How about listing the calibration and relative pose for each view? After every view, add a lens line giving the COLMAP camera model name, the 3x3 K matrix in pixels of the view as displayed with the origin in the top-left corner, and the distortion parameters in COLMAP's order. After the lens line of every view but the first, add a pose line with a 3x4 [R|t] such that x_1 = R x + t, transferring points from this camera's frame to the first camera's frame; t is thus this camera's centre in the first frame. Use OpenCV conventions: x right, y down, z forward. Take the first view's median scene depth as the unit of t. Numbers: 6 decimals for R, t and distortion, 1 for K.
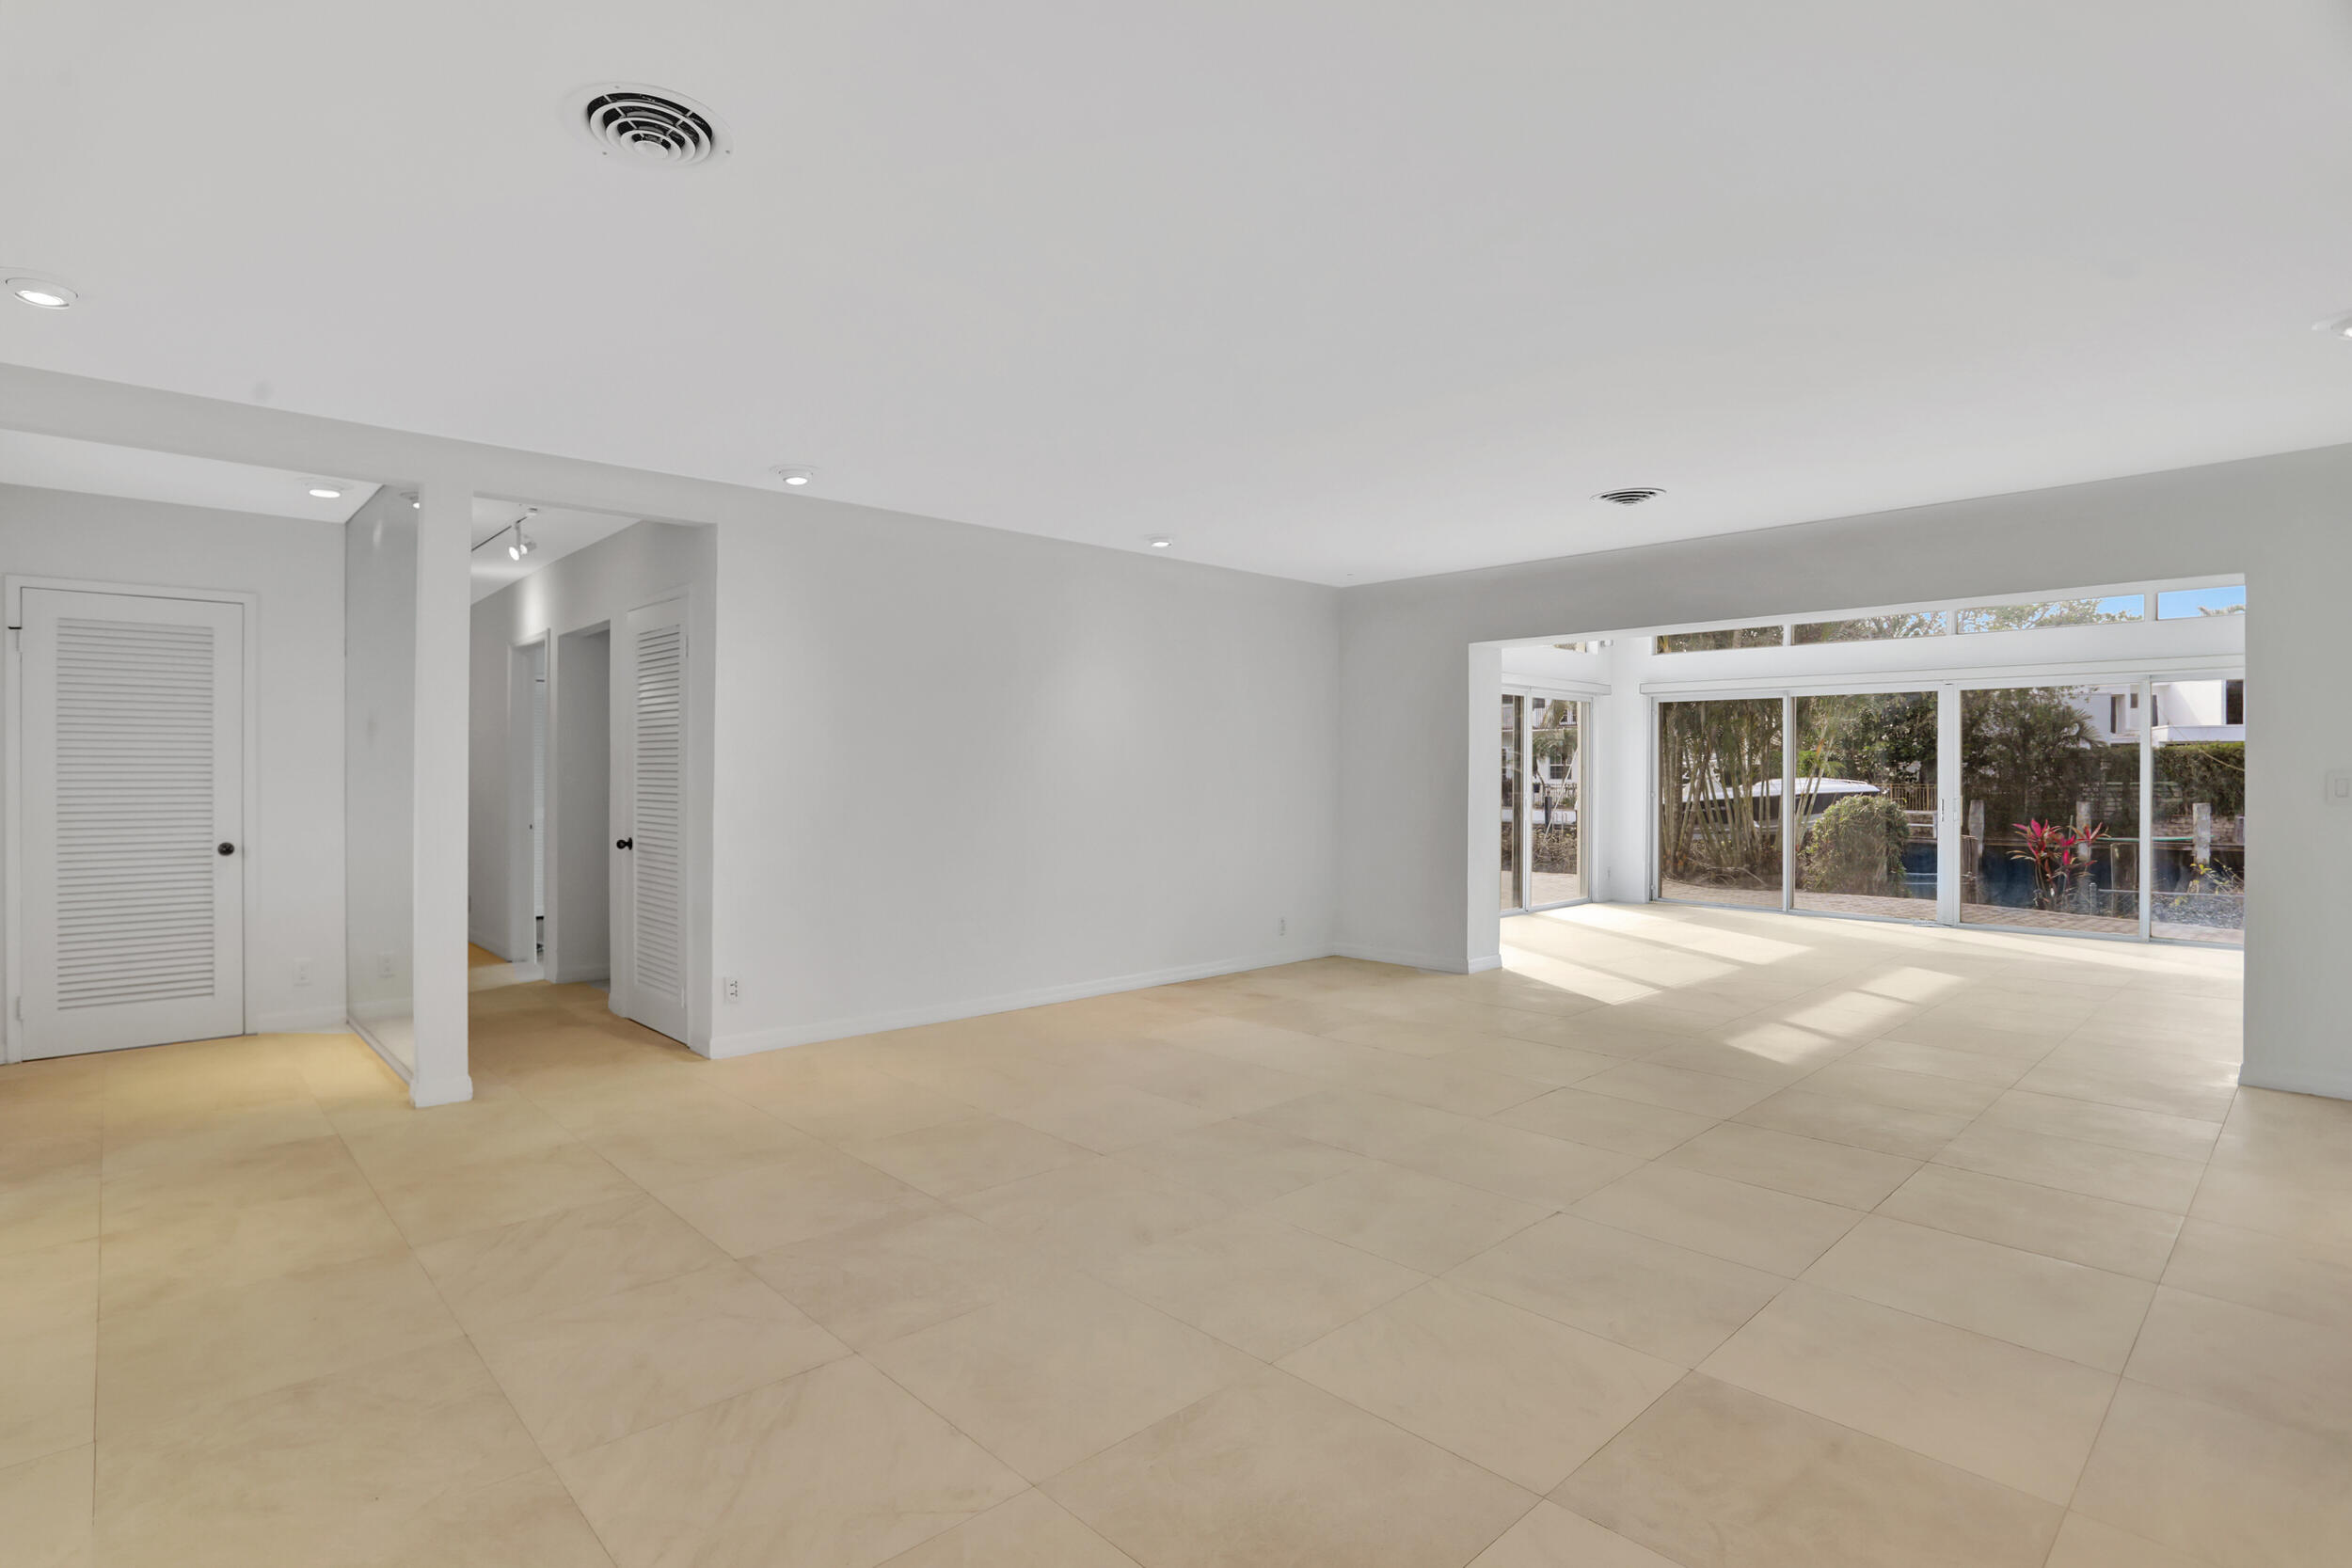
lens RADIAL K [[1139.8, 0, 1124.3], [0, 1139.8, 783.2], [0, 0, 1]] dist [-0.059999, 0.023880]
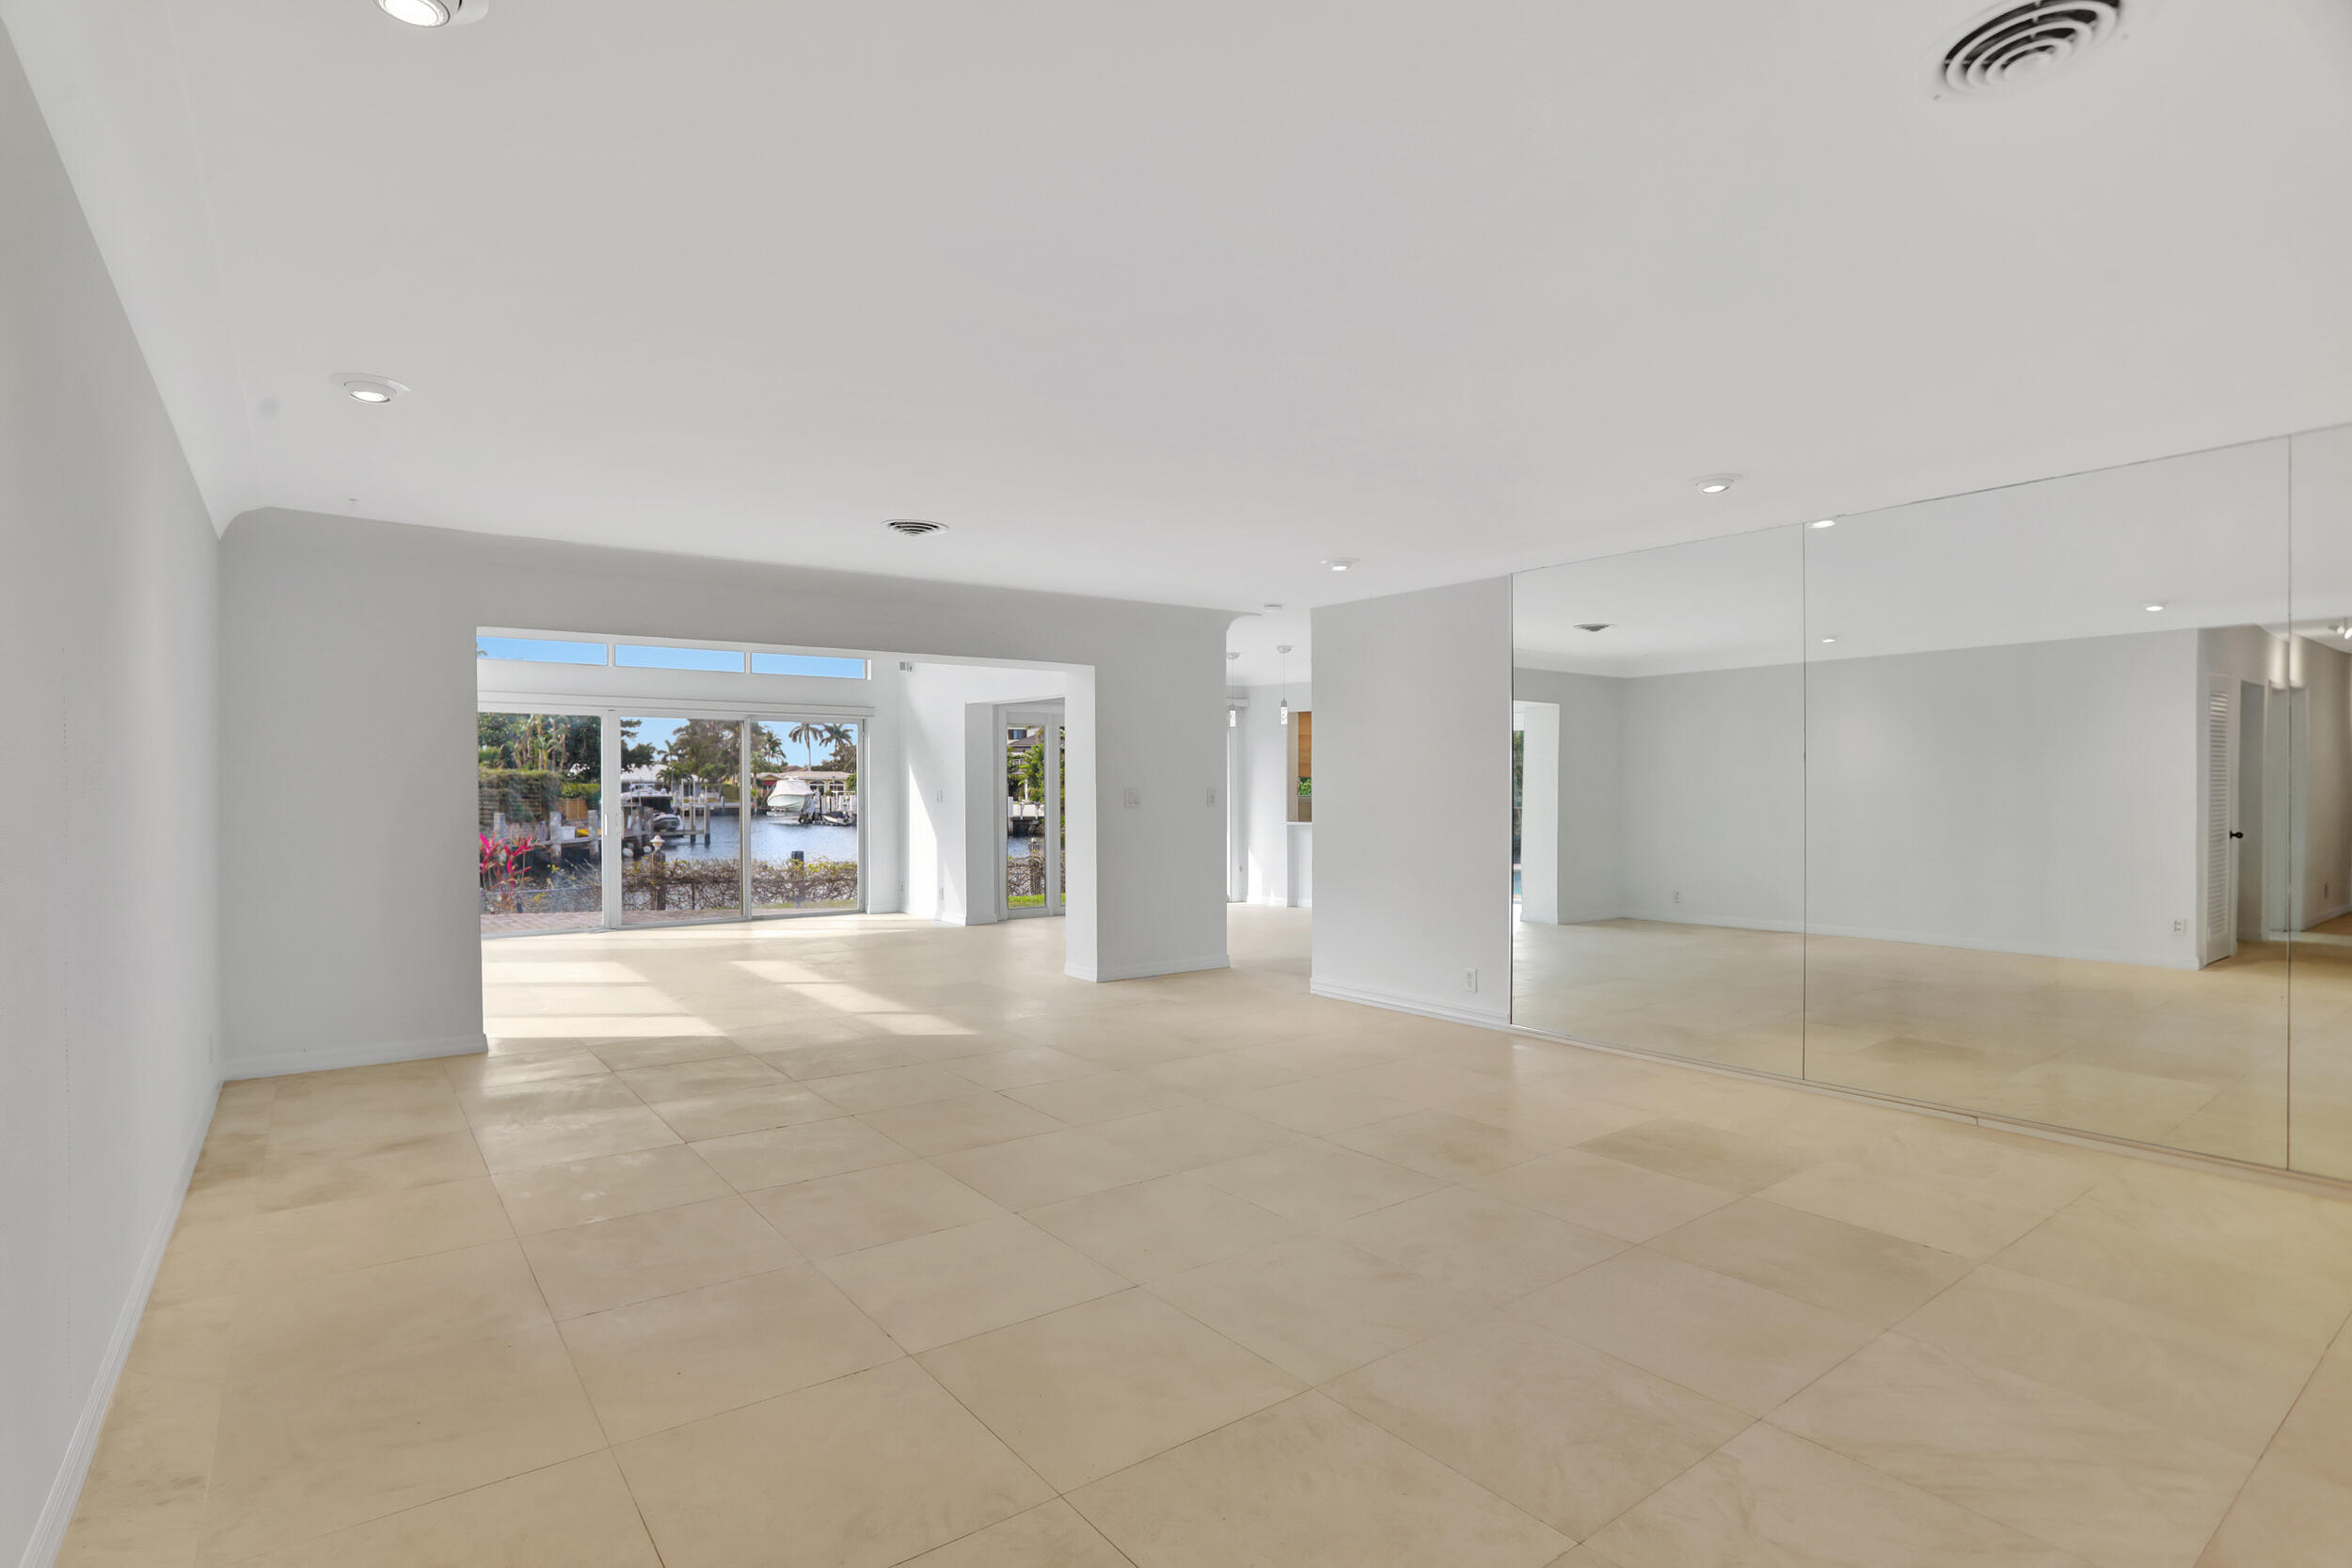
lens RADIAL K [[1139.8, 0, 1124.3], [0, 1139.8, 783.2], [0, 0, 1]] dist [-0.059999, 0.023880]
pose [[0.126641, 0.002224, 0.991946, -0.191153], [0.015615, 0.999869, -0.004236, -0.002726], [-0.991826, 0.016026, 0.126589, 0.221110]]
